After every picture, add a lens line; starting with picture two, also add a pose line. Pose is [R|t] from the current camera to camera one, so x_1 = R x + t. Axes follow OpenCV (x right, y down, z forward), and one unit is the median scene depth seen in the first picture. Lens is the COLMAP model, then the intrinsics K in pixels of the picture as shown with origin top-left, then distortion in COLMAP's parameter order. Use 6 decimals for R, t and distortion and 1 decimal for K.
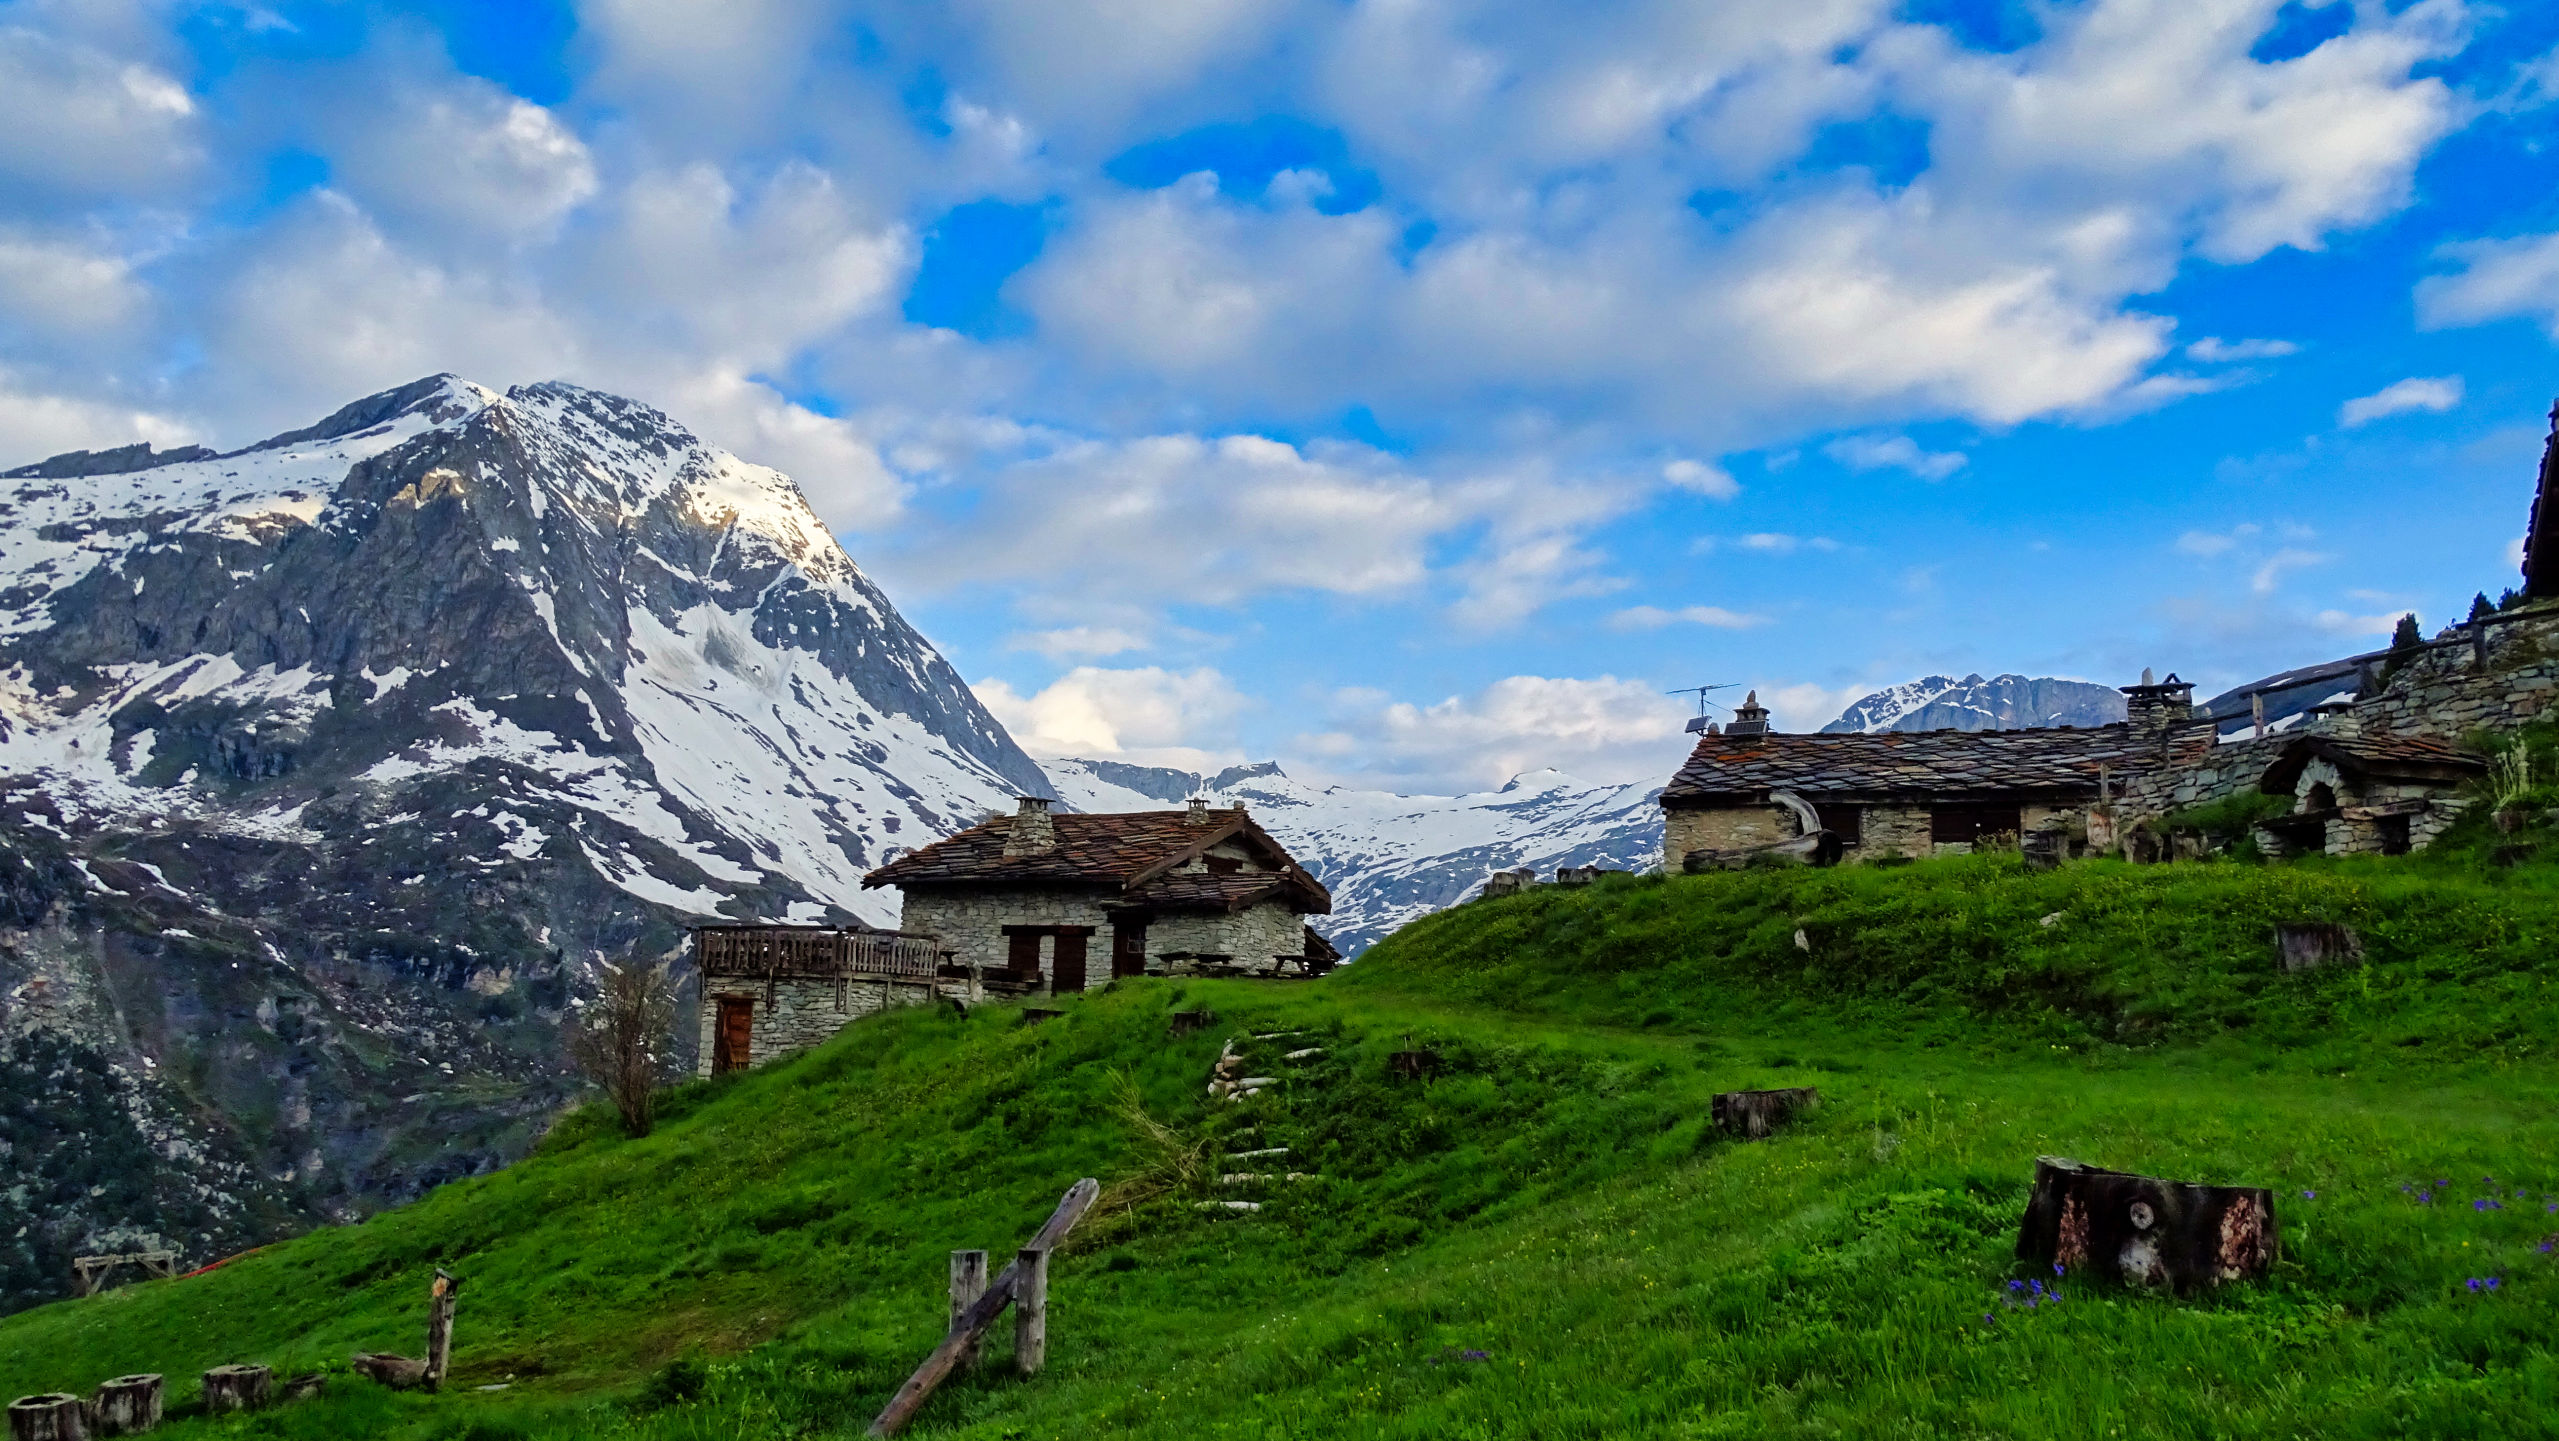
lens RADIAL K [[2097.0, 0, 1279.9], [0, 2097.0, 721.8], [0, 0, 1]] dist [0.042753, -0.001116]
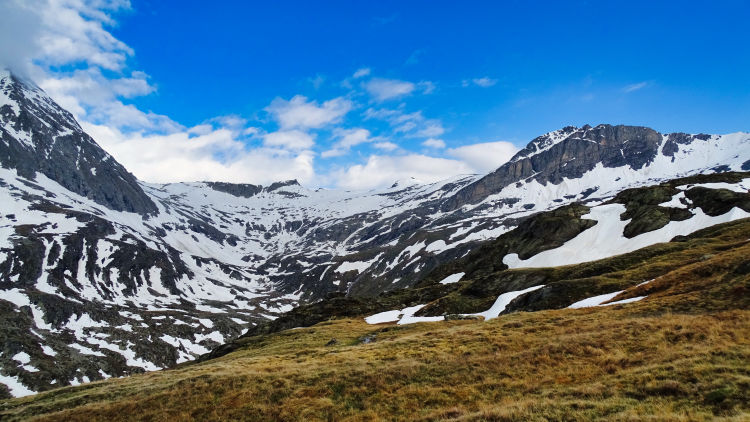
lens RADIAL K [[529.8, 0, 375.9], [0, 529.8, 211.6], [0, 0, 1]] dist [0.012797, 0.002600]
pose [[0.998273, -0.038306, -0.044545, 0.172024], [0.041447, 0.996552, 0.071875, 0.023609], [0.041638, -0.073597, 0.996418, 0.566137]]
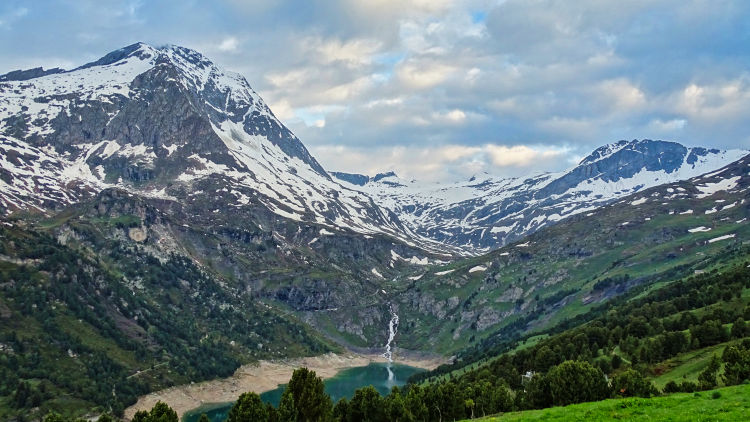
lens RADIAL K [[787.4, 0, 374.0], [0, 787.4, 211.1], [0, 0, 1]] dist [0.021911, 0.000000]
pose [[0.998197, -0.014907, 0.058136, -0.137227], [0.010829, 0.997500, 0.069833, -0.003984], [-0.059032, -0.069078, 0.995863, -0.128535]]
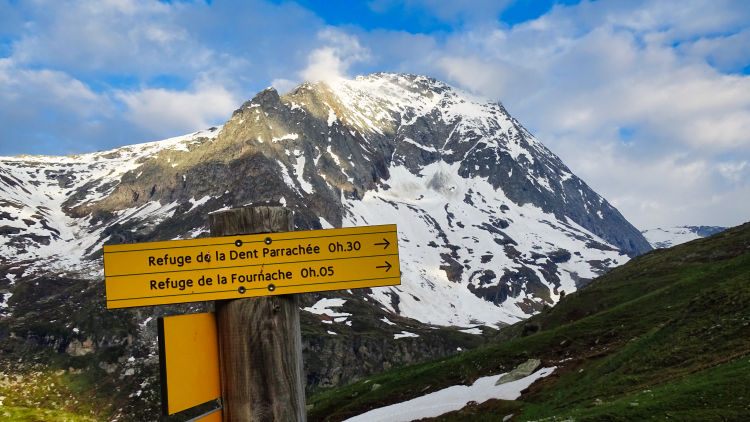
lens RADIAL K [[847.7, 0, 374.7], [0, 847.7, 210.9], [0, 0, 1]] dist [0.016074, 0.000000]
pose [[0.835310, -0.107299, -0.539207, 0.117664], [0.086579, 0.994205, -0.063719, 0.040008], [0.542919, 0.006541, 0.839760, 0.283707]]
